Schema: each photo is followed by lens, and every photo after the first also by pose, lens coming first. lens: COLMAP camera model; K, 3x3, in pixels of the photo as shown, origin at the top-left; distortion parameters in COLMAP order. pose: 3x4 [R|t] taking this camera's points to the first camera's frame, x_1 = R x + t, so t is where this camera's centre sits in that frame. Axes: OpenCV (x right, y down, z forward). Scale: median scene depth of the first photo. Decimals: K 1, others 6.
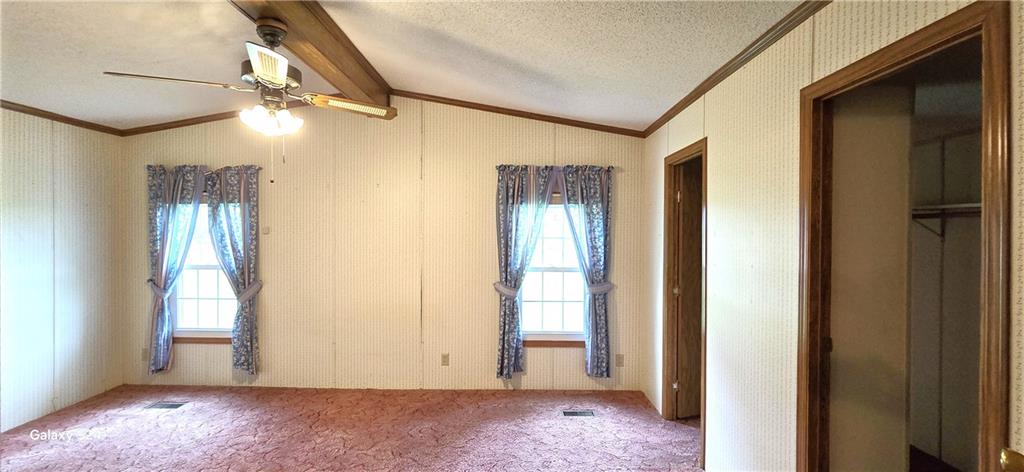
lens RADIAL K [[426.2, 0, 512.0], [0, 426.2, 236.0], [0, 0, 1]] dist [0.000583, 0.000205]
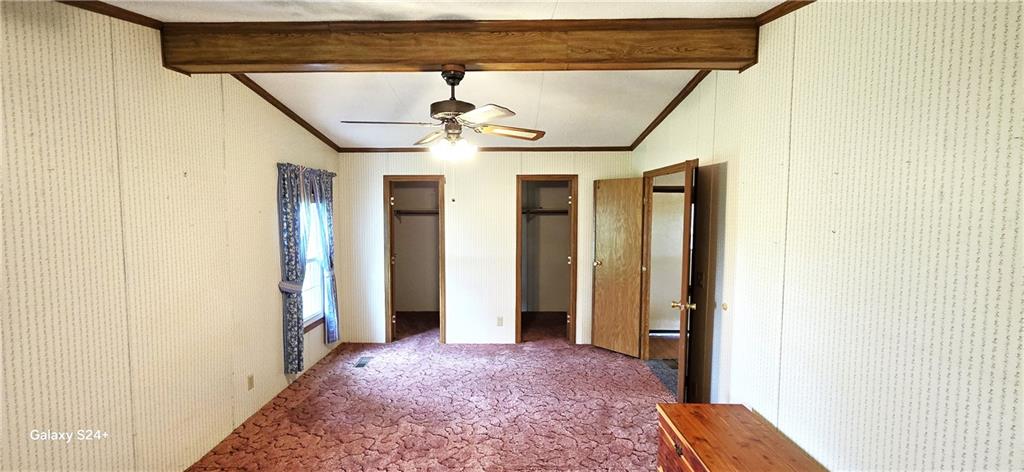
lens RADIAL K [[426.2, 0, 512.0], [0, 426.2, 236.0], [0, 0, 1]] dist [0.000583, 0.000205]
pose [[-0.000271, -0.076733, 0.997052, -1.033878], [0.013152, 0.996965, 0.076730, -0.068670], [-0.999913, 0.013134, 0.000739, 0.475492]]
